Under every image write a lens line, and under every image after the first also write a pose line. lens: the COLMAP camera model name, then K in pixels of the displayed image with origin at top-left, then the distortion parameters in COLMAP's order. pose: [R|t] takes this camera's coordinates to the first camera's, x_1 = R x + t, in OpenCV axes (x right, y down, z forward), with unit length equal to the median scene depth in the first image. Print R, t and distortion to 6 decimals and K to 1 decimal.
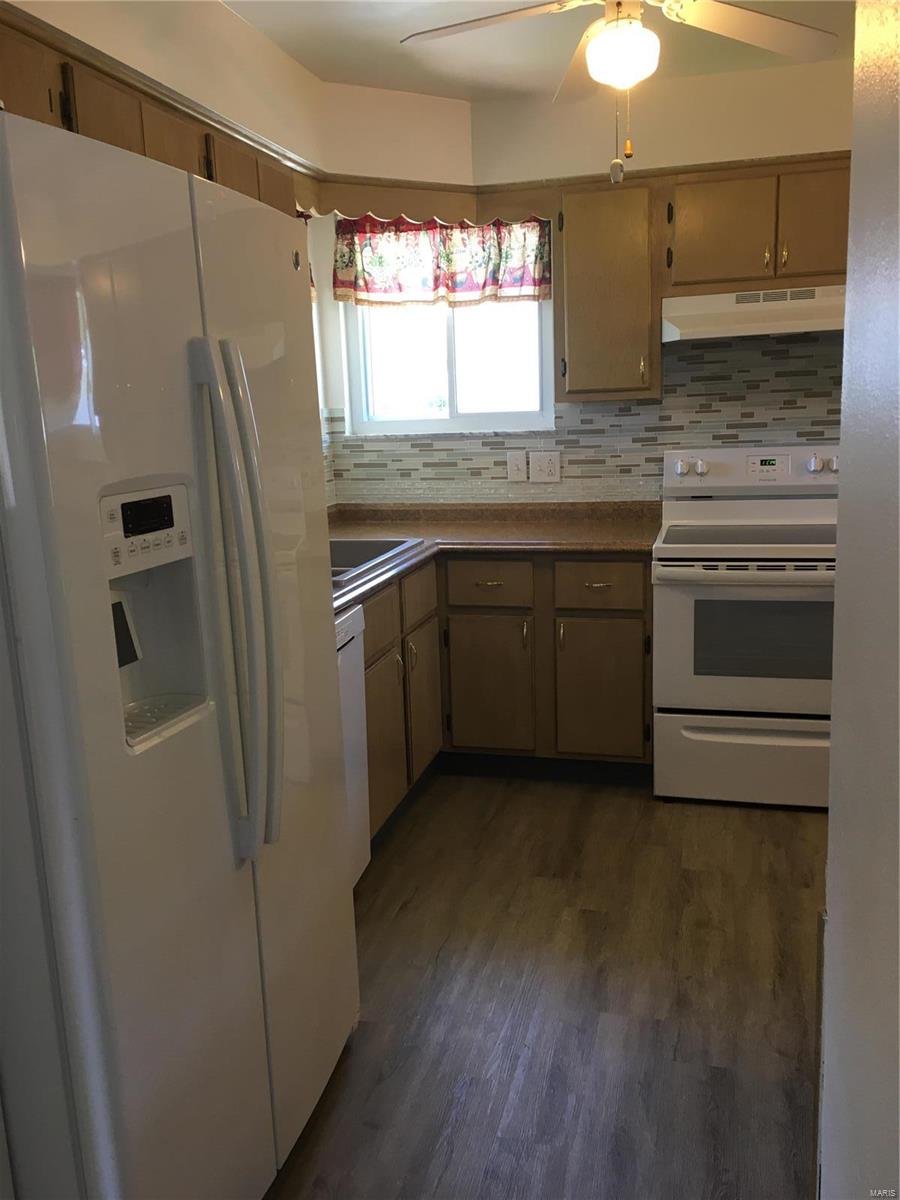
lens RADIAL K [[1006.1, 0, 450.0], [0, 1006.1, 600.0], [0, 0, 1]] dist [0.003631, -0.007042]
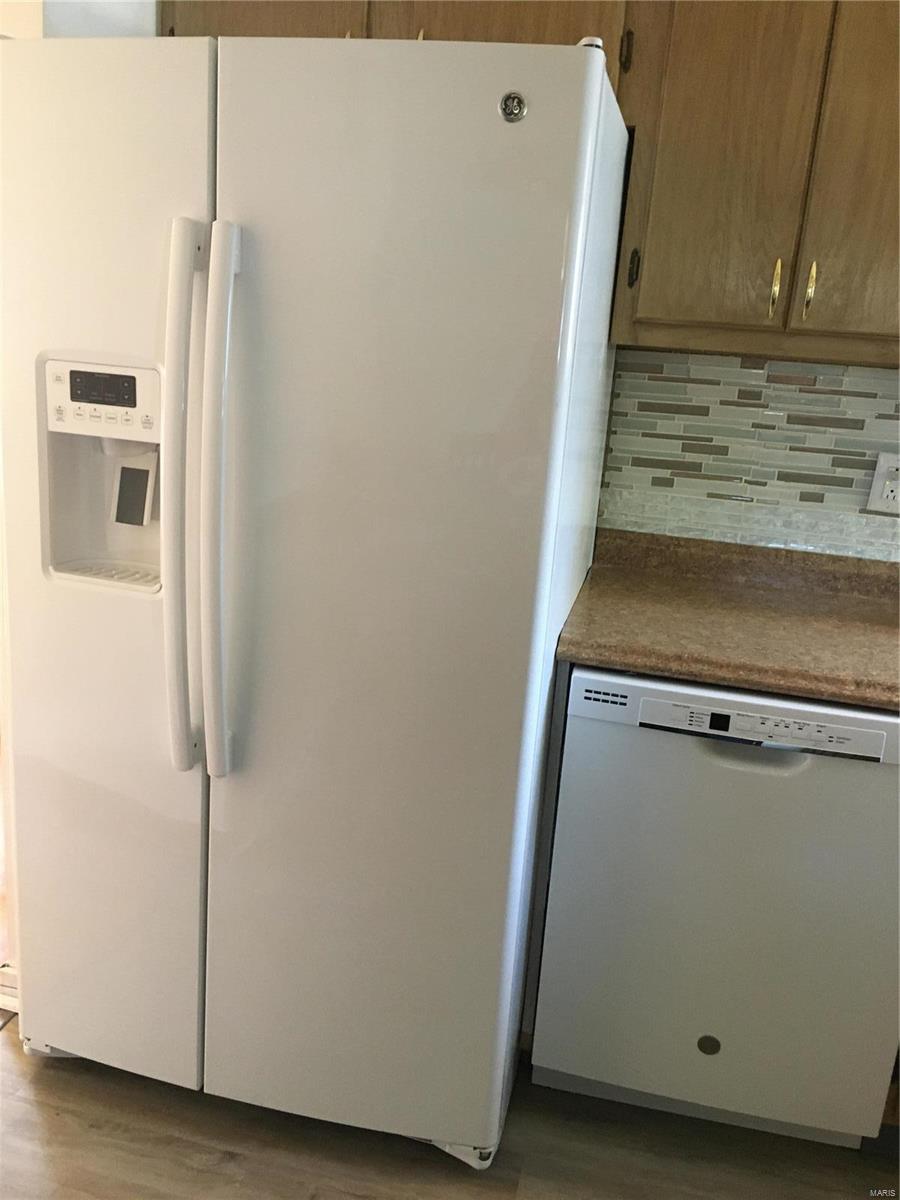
lens RADIAL K [[1006.1, 0, 450.0], [0, 1006.1, 600.0], [0, 0, 1]] dist [0.003631, -0.007042]
pose [[0.026468, 0.298932, -0.953907, 0.793444], [-0.272496, 0.920262, 0.280827, -0.273526], [0.961793, 0.252503, 0.105815, 1.265068]]
